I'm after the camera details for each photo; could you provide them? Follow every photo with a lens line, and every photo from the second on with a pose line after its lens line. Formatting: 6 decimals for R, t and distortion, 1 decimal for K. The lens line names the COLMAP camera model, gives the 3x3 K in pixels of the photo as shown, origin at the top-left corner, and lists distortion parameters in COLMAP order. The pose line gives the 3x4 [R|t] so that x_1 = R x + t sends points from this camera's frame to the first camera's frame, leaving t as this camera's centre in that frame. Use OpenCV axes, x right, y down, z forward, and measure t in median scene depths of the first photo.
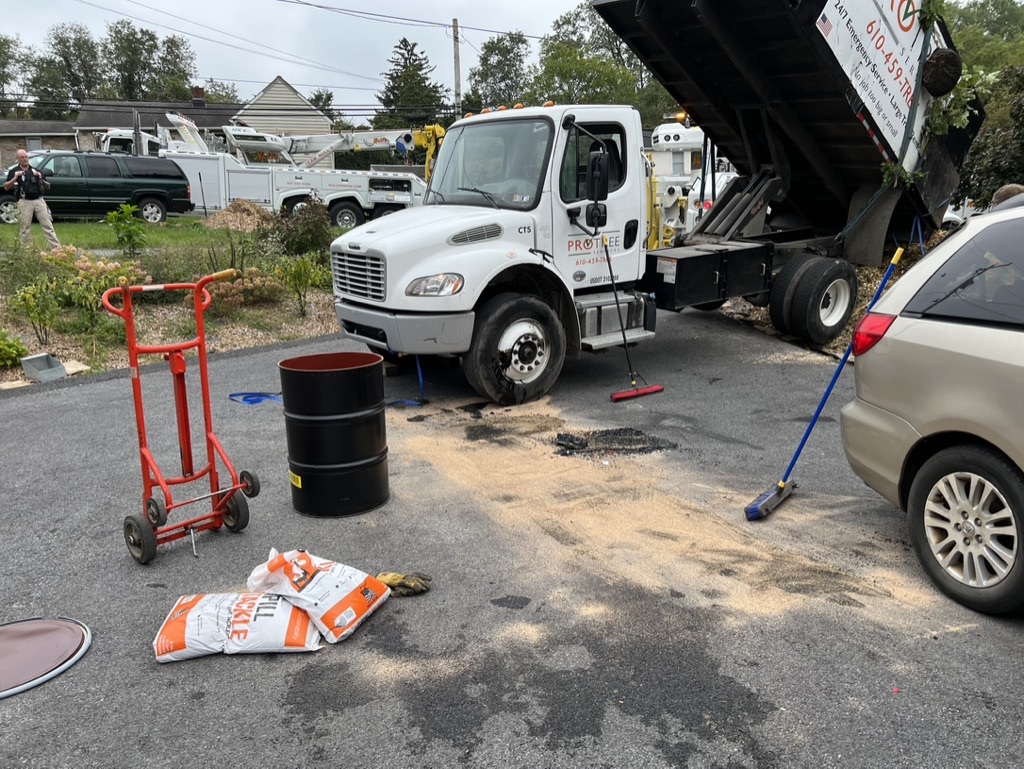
lens RADIAL K [[762.8, 0, 496.8], [0, 762.8, 394.0], [0, 0, 1]] dist [0.077448, -0.095353]
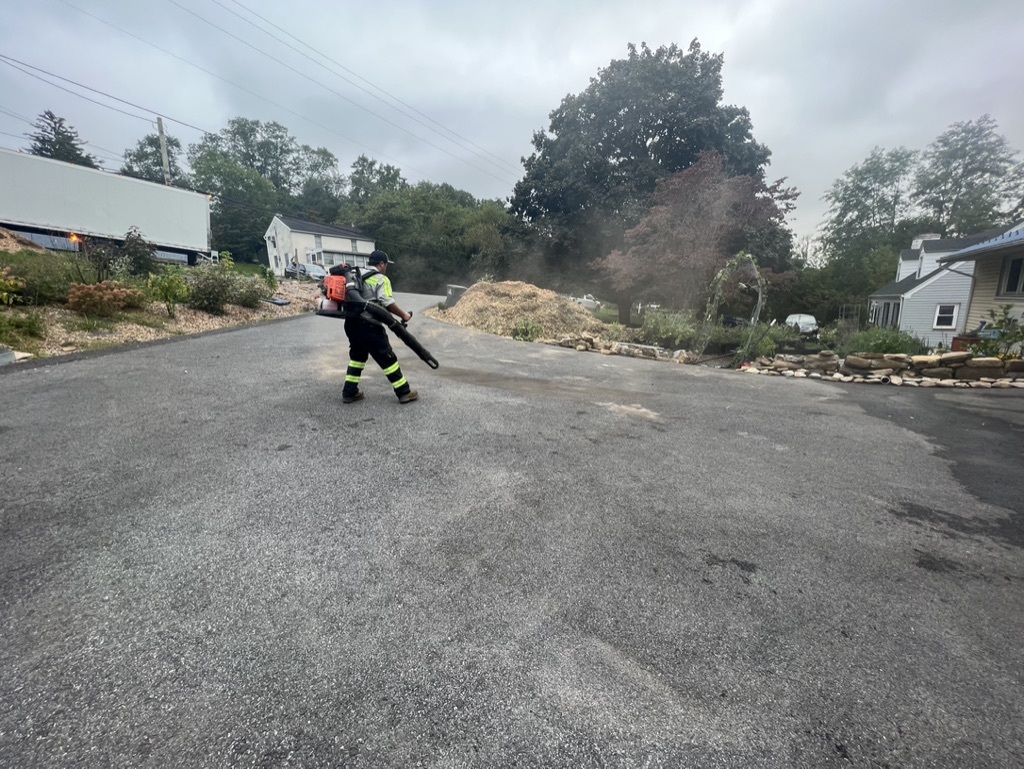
lens RADIAL K [[411.0, 0, 510.5], [0, 411.0, 386.5], [0, 0, 1]] dist [-0.002250, -0.000011]
pose [[0.750892, -0.087442, 0.654611, -0.282390], [0.068736, 0.996160, 0.054220, 0.024274], [-0.656839, 0.004282, 0.754019, 0.031215]]
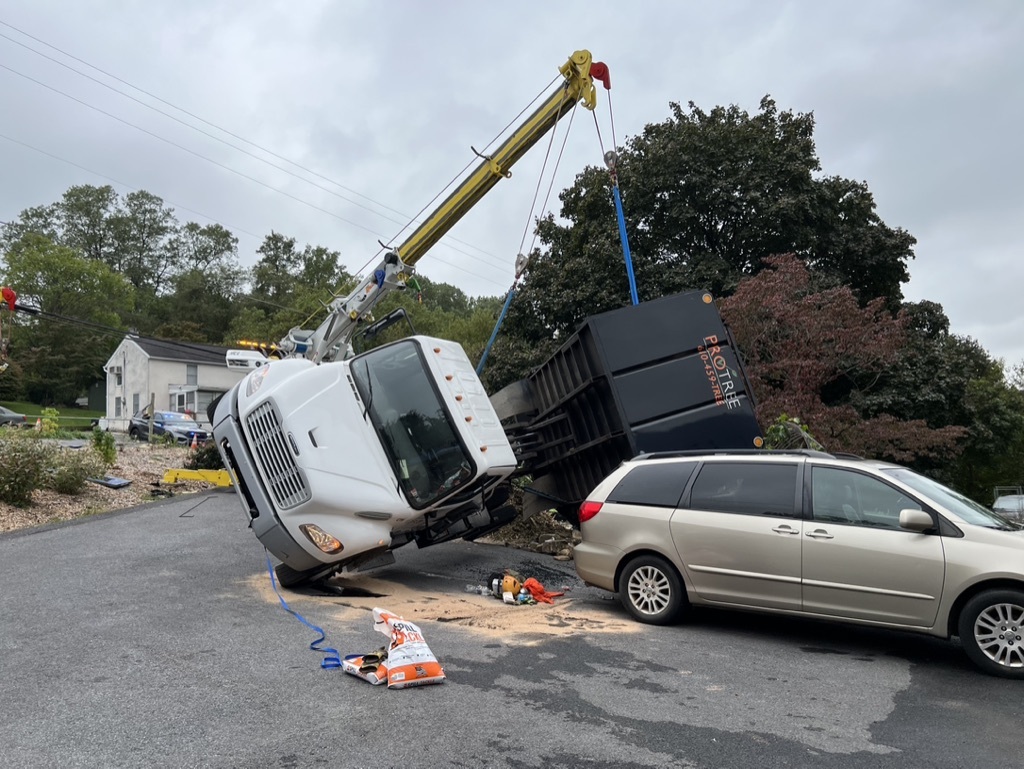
lens RADIAL K [[762.8, 0, 496.8], [0, 762.8, 394.0], [0, 0, 1]] dist [0.077448, -0.095353]
pose [[0.778671, 0.102598, 0.618988, -0.332061], [0.066148, 0.967619, -0.243595, 0.033809], [-0.623936, 0.230625, 0.746670, -0.161706]]
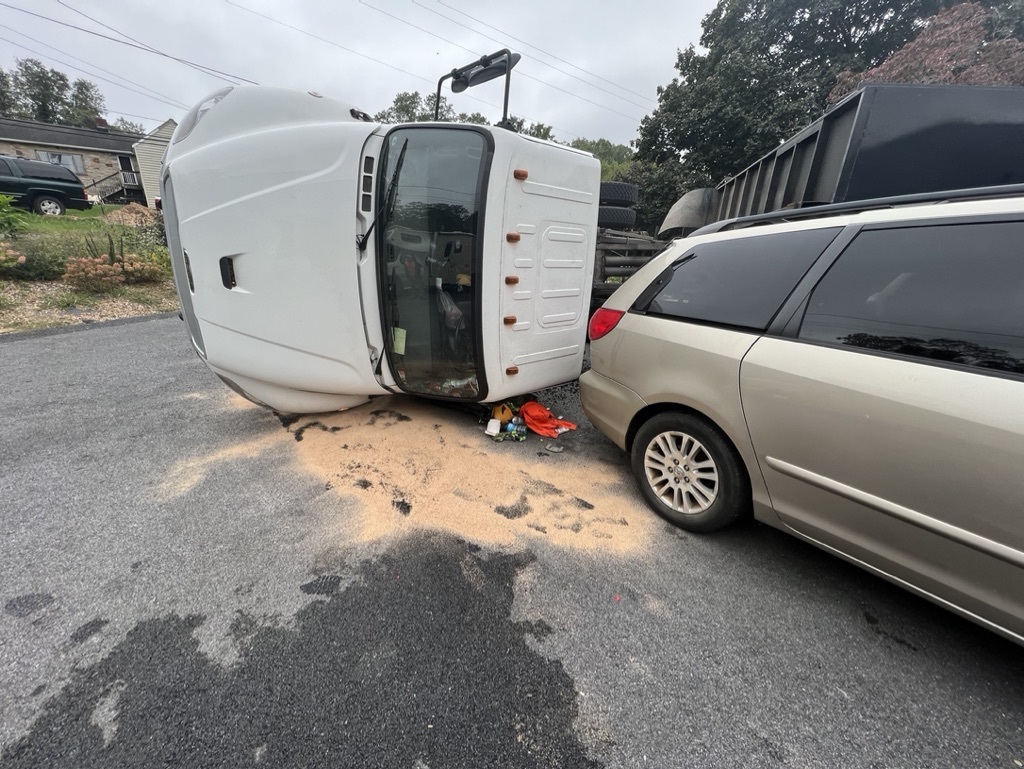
lens RADIAL K [[411.0, 0, 510.5], [0, 411.0, 386.5], [0, 0, 1]] dist [-0.002250, -0.000011]
pose [[0.933531, -0.053381, 0.354500, 0.019954], [0.012516, 0.993102, 0.116582, -0.016581], [-0.358278, -0.104396, 0.927760, 0.112767]]
